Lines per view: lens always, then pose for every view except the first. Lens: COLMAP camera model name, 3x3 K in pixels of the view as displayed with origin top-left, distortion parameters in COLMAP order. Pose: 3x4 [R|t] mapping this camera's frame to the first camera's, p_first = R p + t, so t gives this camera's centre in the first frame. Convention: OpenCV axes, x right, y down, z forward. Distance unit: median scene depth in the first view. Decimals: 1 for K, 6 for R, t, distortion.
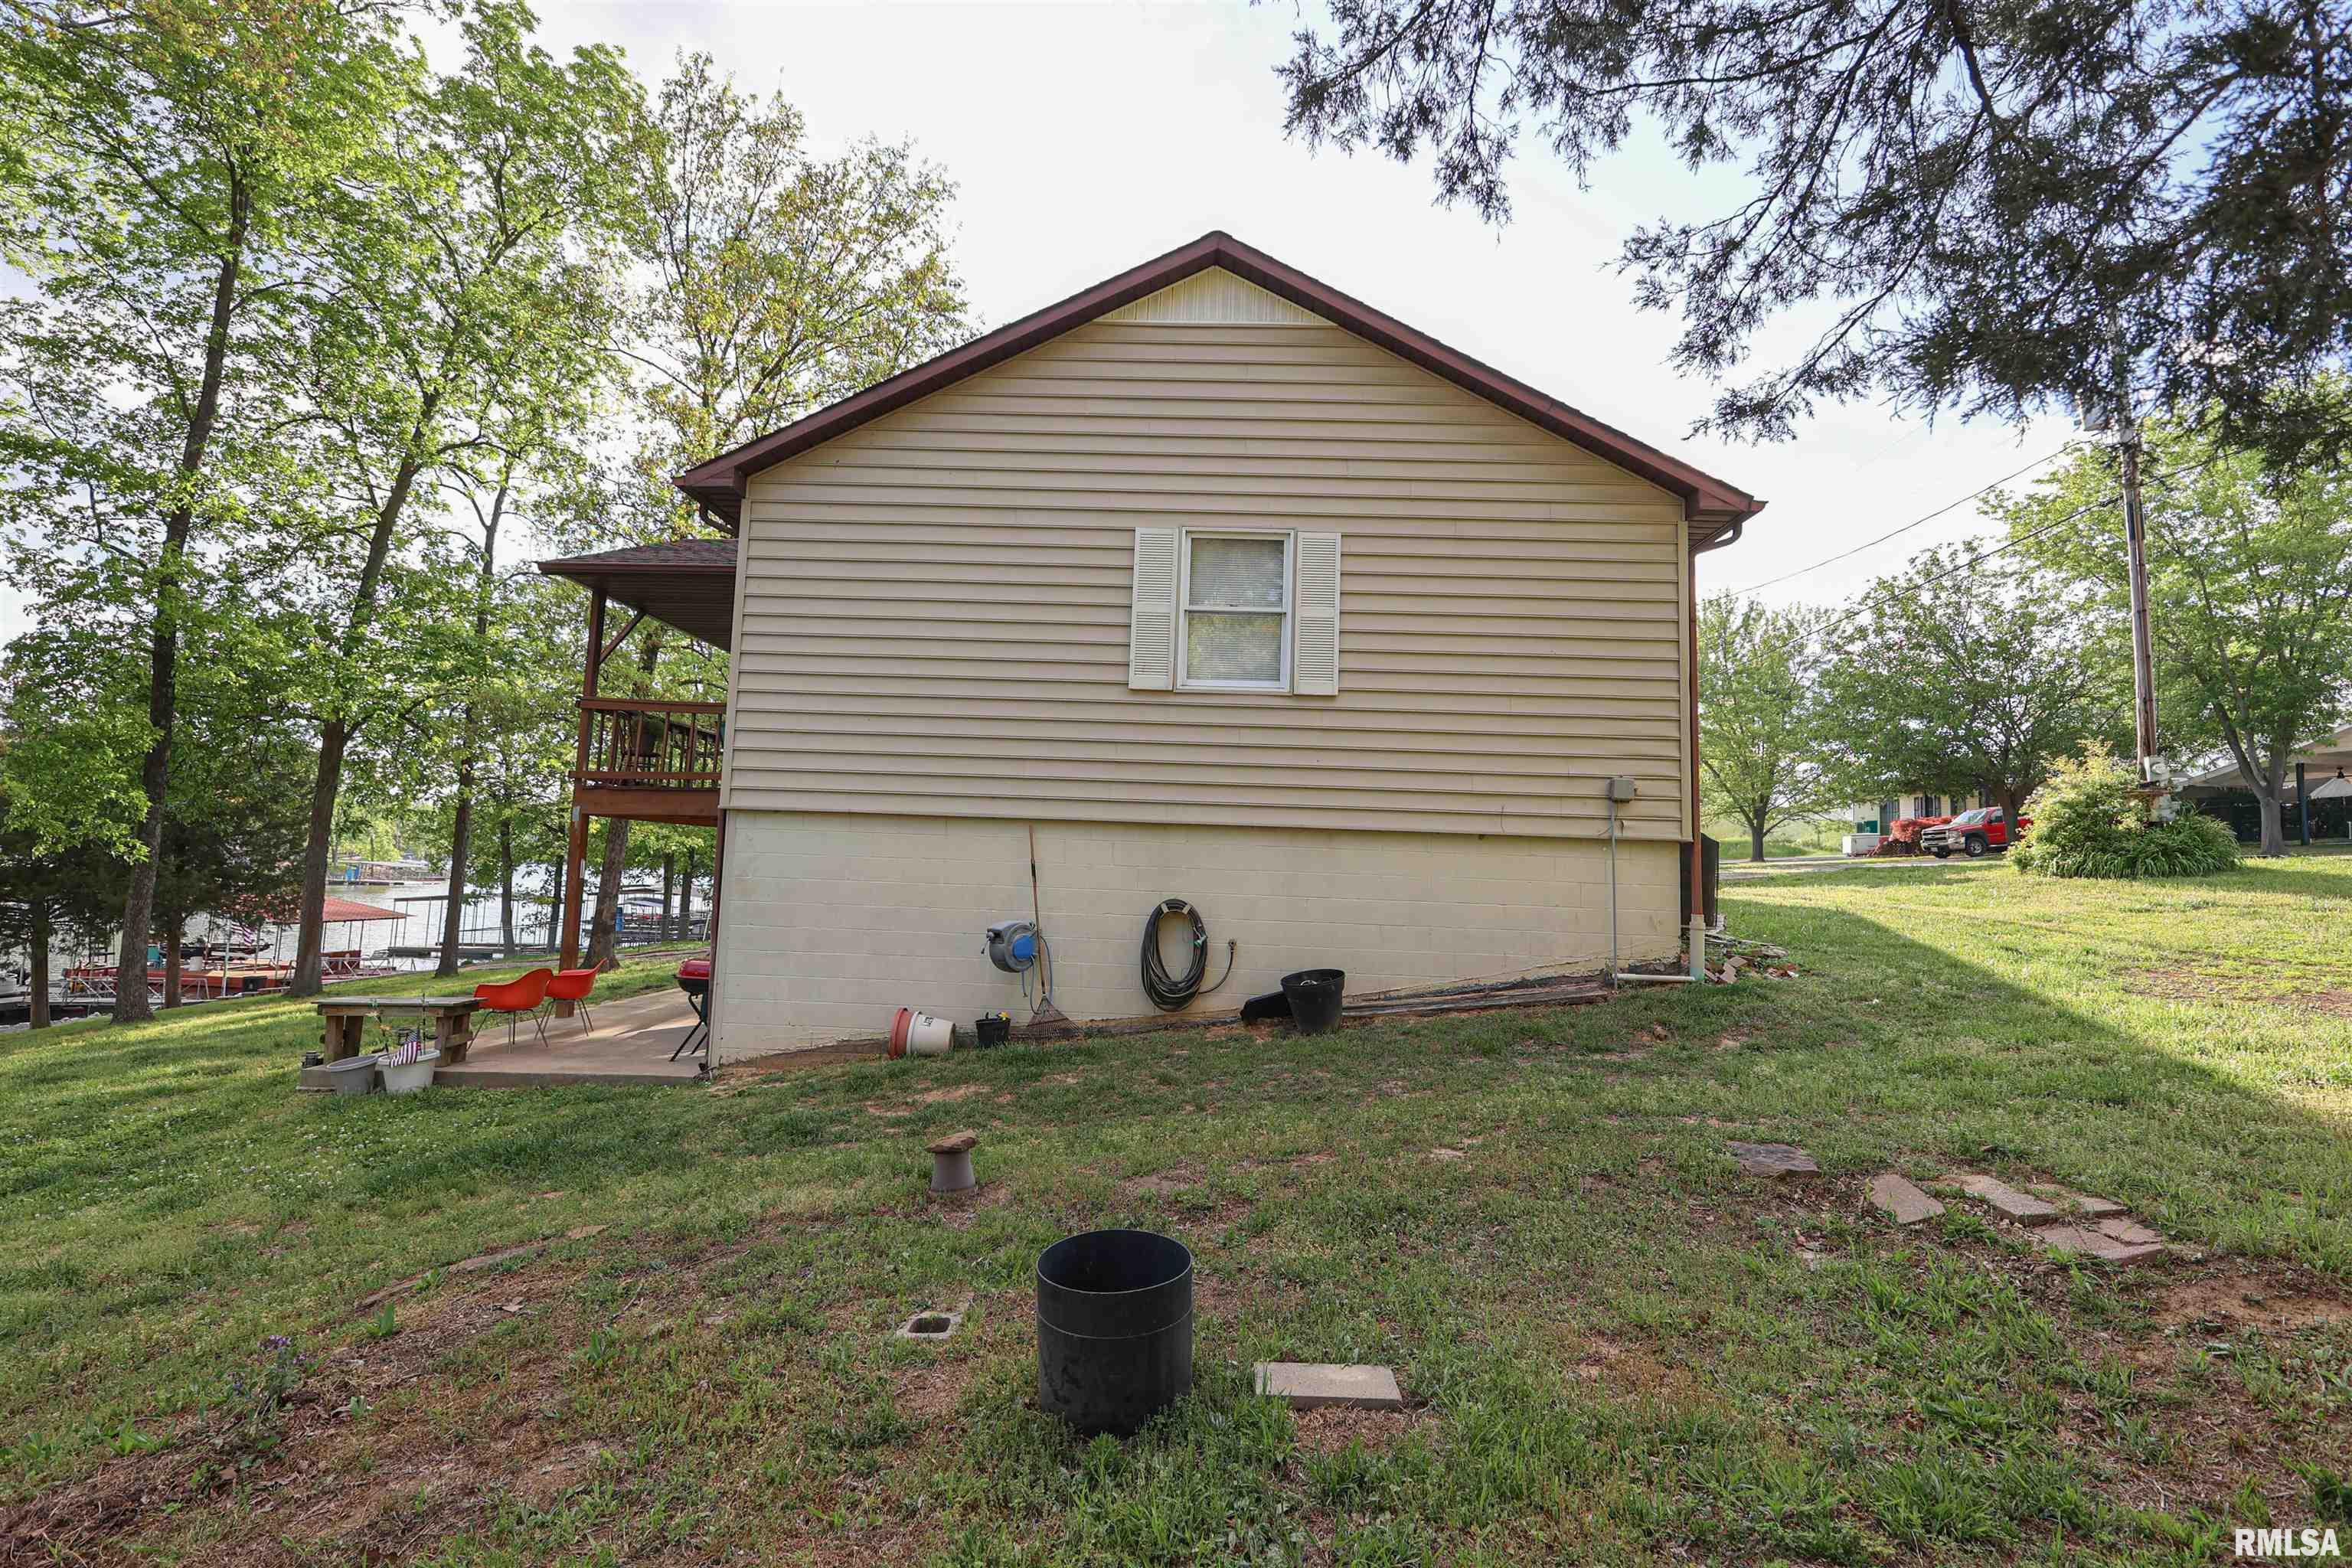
lens RADIAL K [[1013.3, 0, 1175.8], [0, 1013.3, 778.1], [0, 0, 1]] dist [-0.001111, -0.000536]
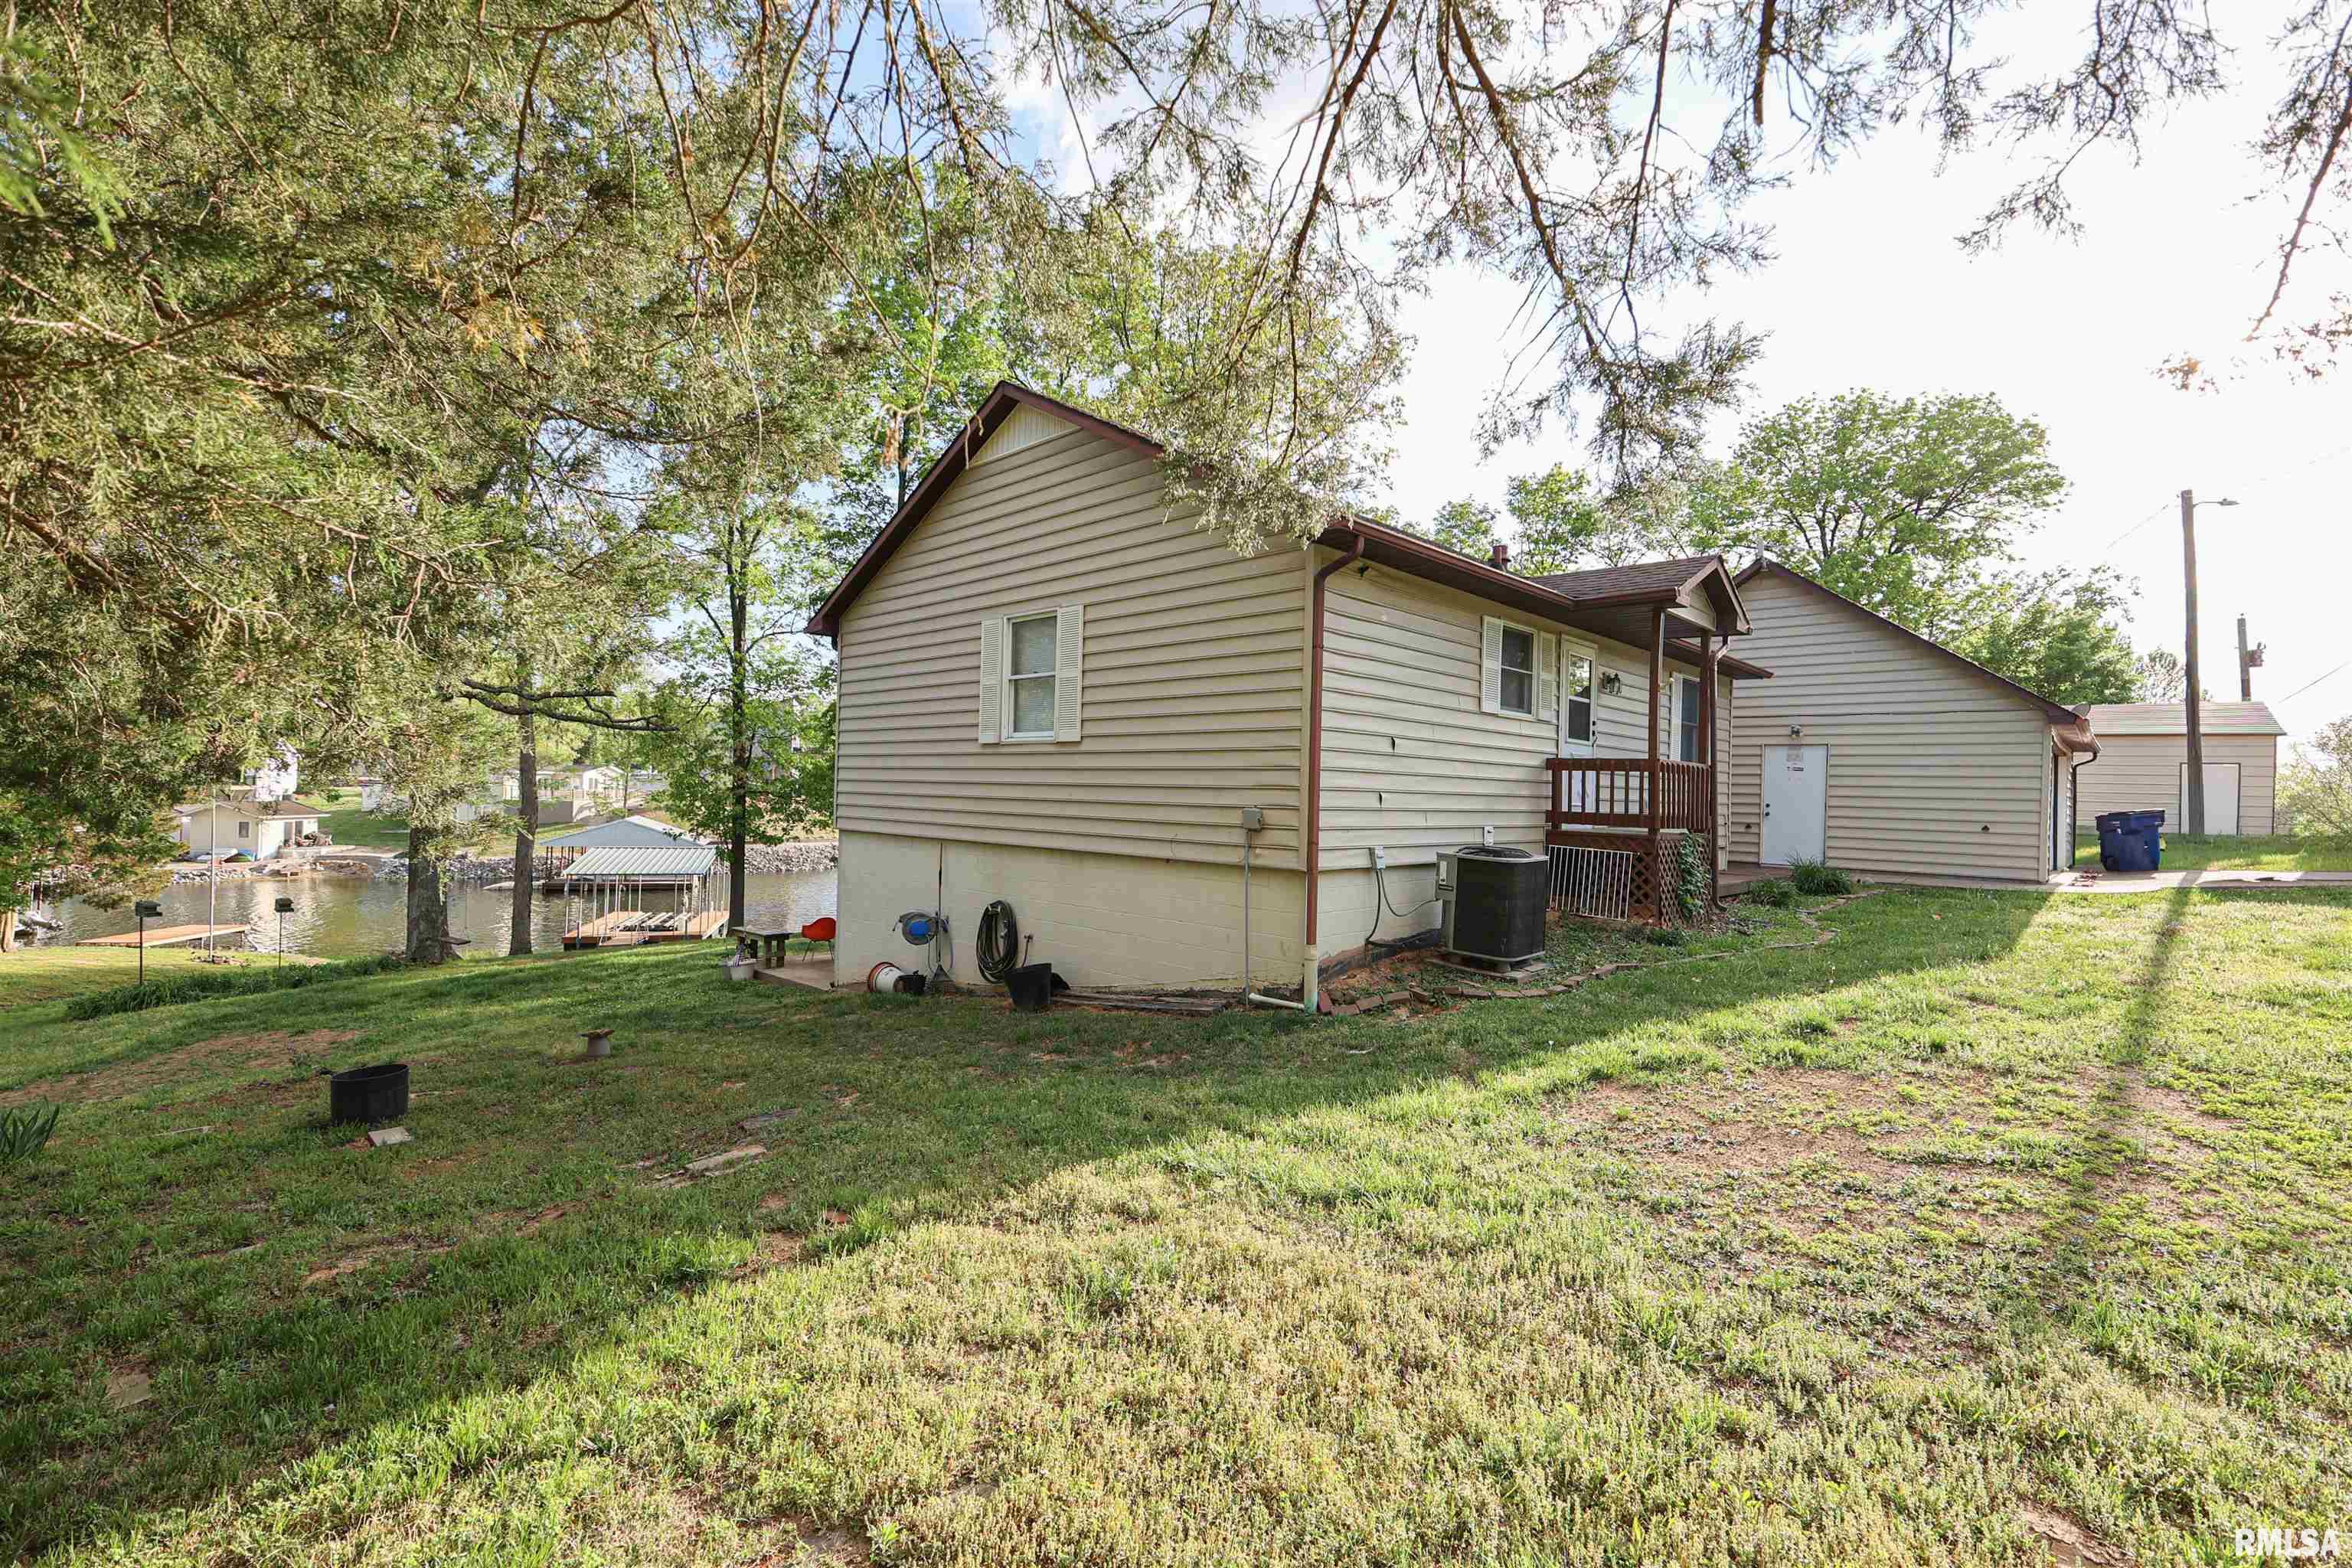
lens RADIAL K [[1013.3, 0, 1175.8], [0, 1013.3, 778.1], [0, 0, 1]] dist [-0.001111, -0.000536]
pose [[0.735830, -0.023582, -0.676756, 0.745354], [0.062324, 0.997510, 0.033005, -0.048870], [0.674293, -0.066464, 0.735467, 0.123423]]
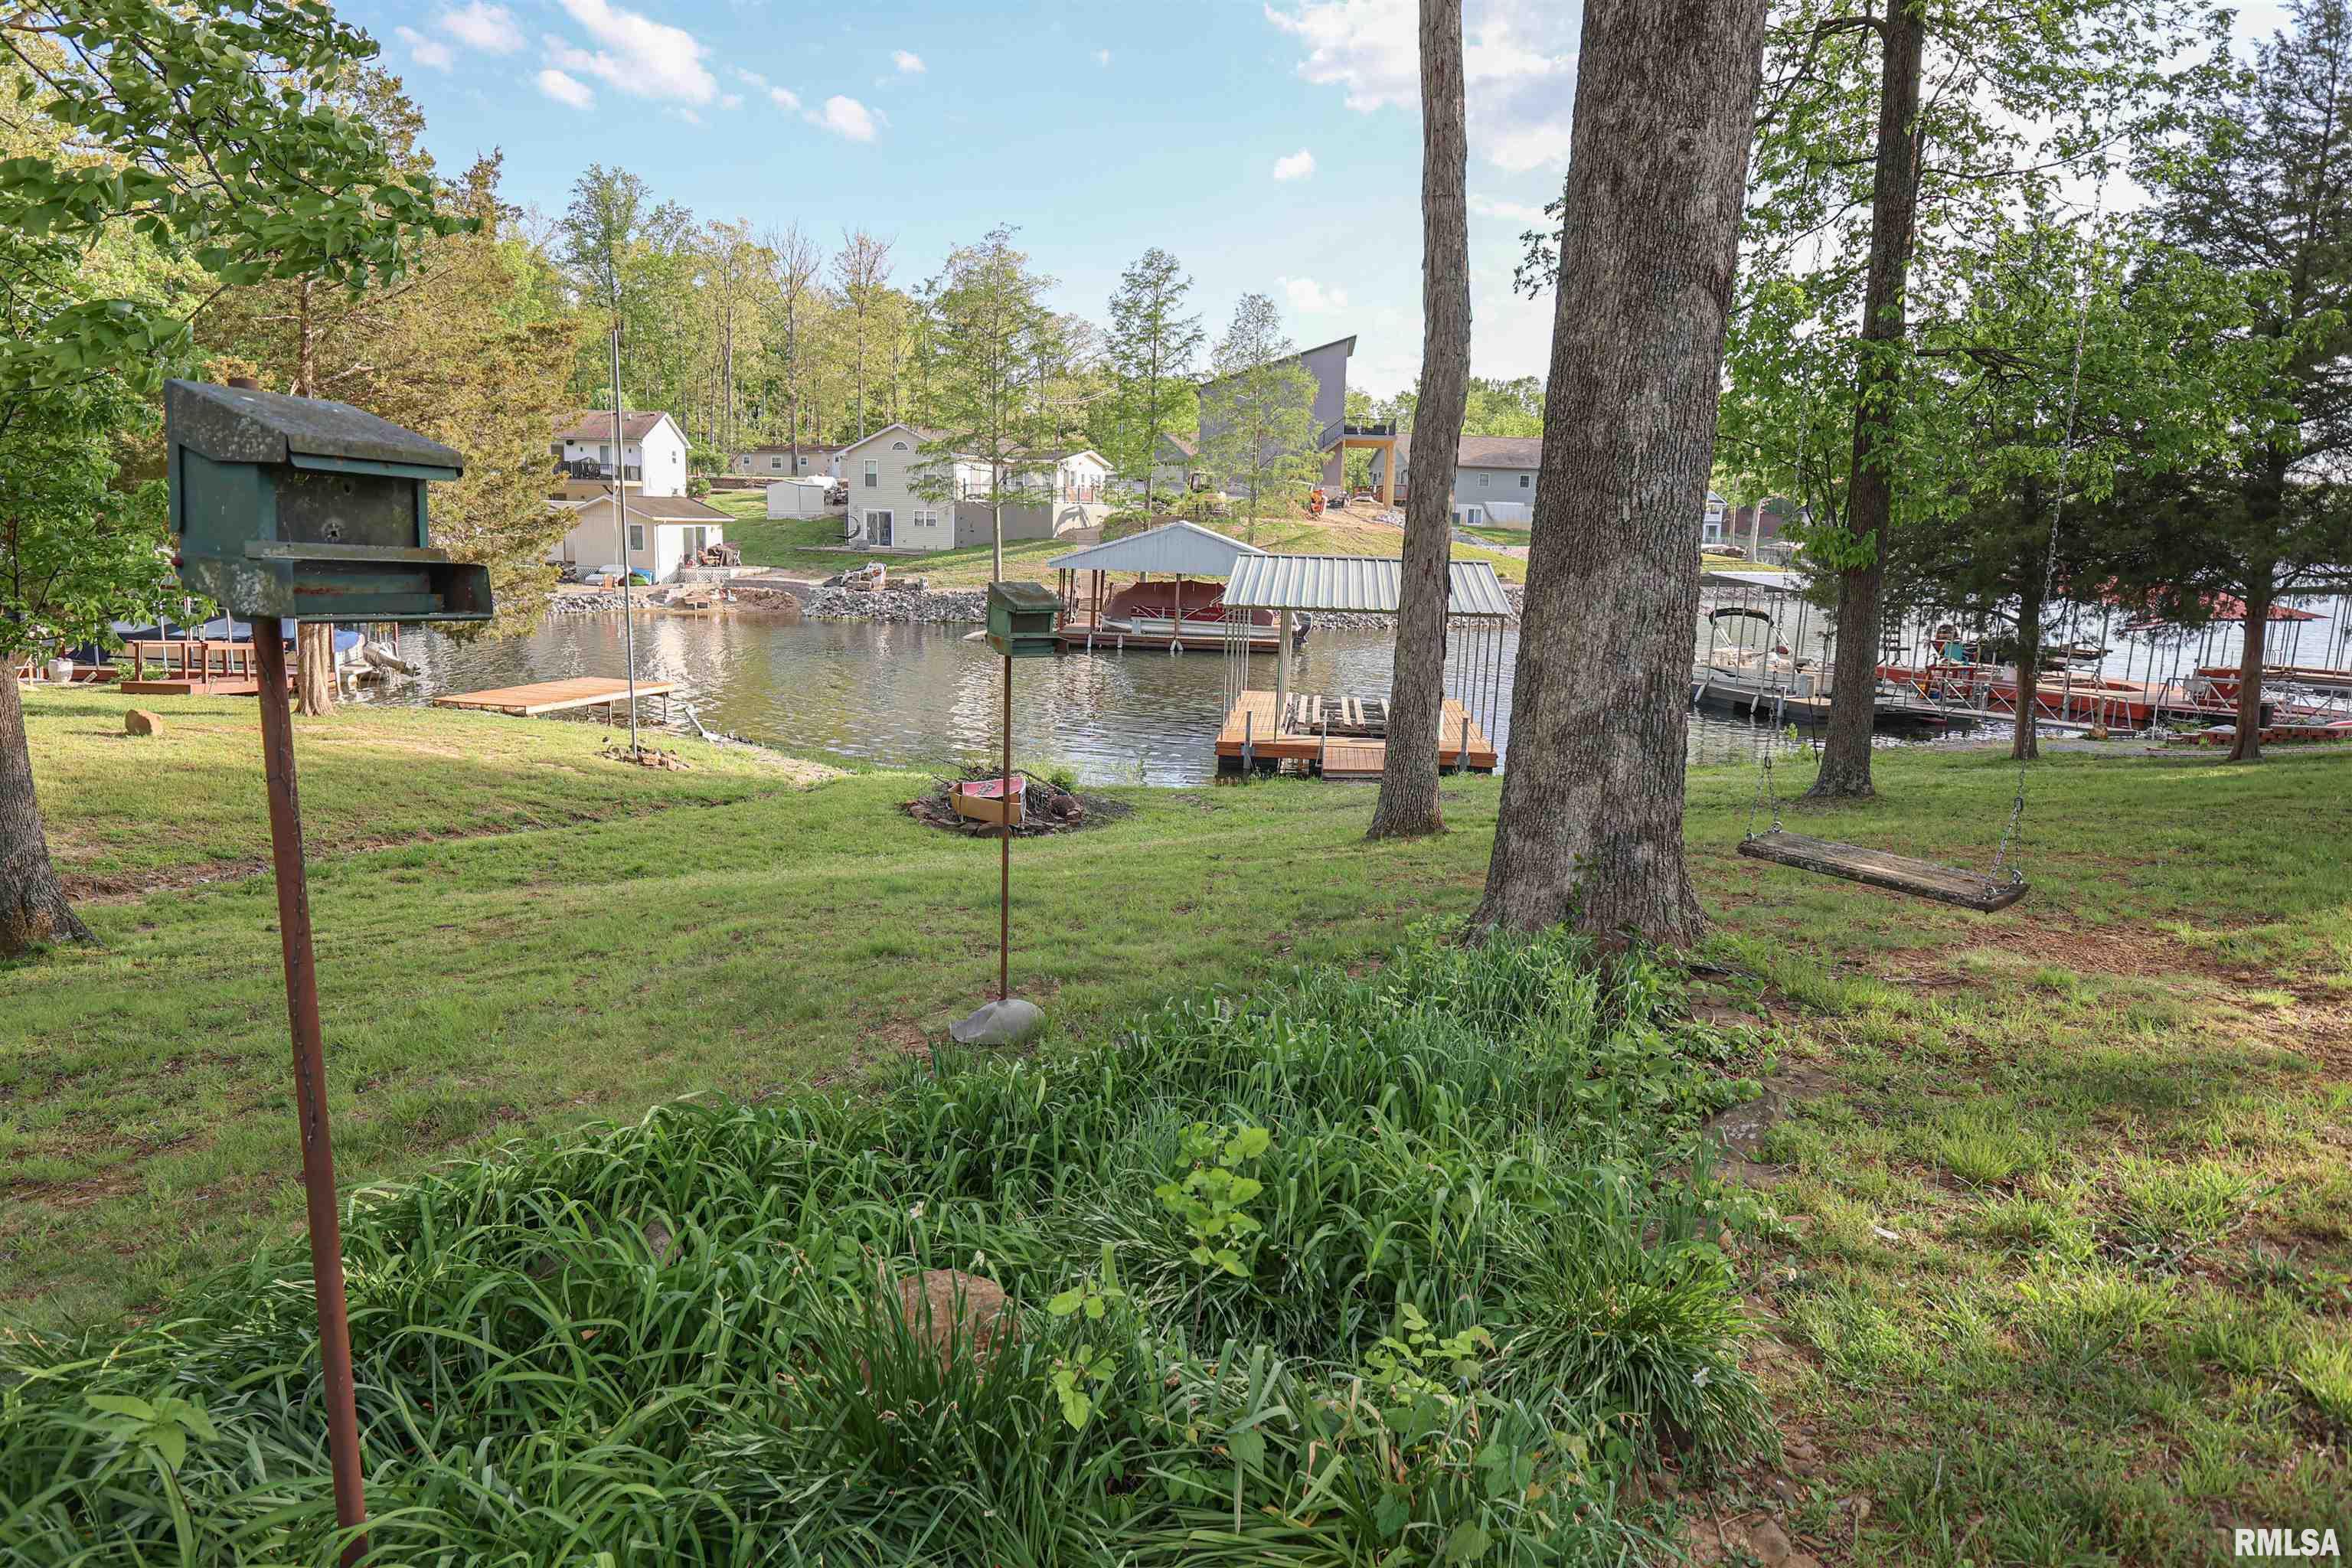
lens RADIAL K [[1453.2, 0, 1148.7], [0, 1453.2, 765.7], [0, 0, 1]] dist [0.033472, 0.000773]
pose [[0.415152, 0.135324, -0.899631, -1.146441], [0.068697, 0.981389, 0.179323, 0.095716], [0.907155, -0.136248, 0.398129, 0.197890]]
